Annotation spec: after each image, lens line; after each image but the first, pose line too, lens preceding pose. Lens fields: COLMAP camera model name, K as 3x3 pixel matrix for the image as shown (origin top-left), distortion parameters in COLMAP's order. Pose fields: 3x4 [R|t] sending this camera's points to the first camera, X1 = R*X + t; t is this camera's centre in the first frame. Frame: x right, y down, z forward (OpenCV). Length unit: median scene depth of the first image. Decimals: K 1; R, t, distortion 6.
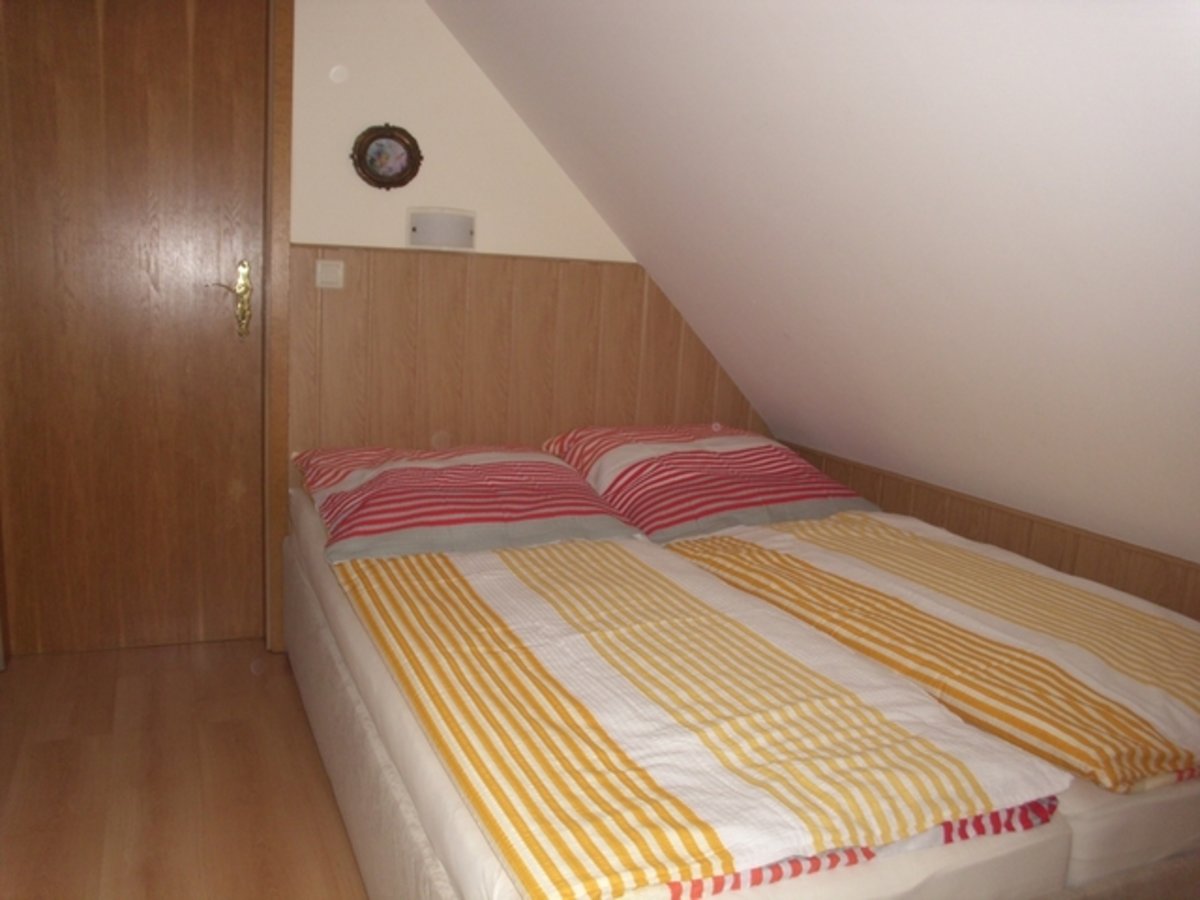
lens RADIAL K [[1005.2, 0, 600.0], [0, 1005.2, 450.0], [0, 0, 1]] dist [-0.145702, 0.135854]
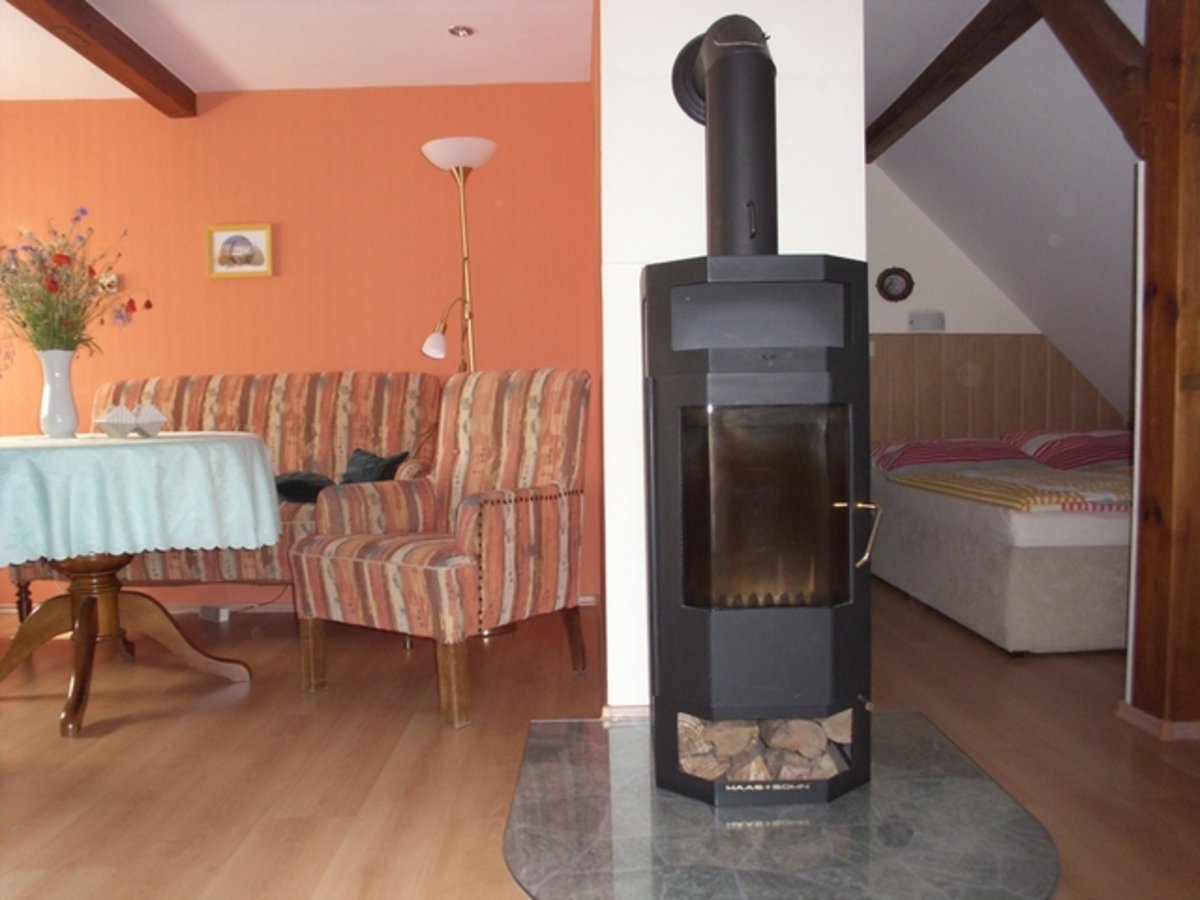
lens RADIAL K [[1005.2, 0, 600.0], [0, 1005.2, 450.0], [0, 0, 1]] dist [-0.145702, 0.135854]
pose [[0.922950, -0.042520, -0.382564, -0.030020], [-0.008119, 0.991508, -0.129788, 0.251967], [0.384834, 0.122894, 0.914768, -0.857369]]
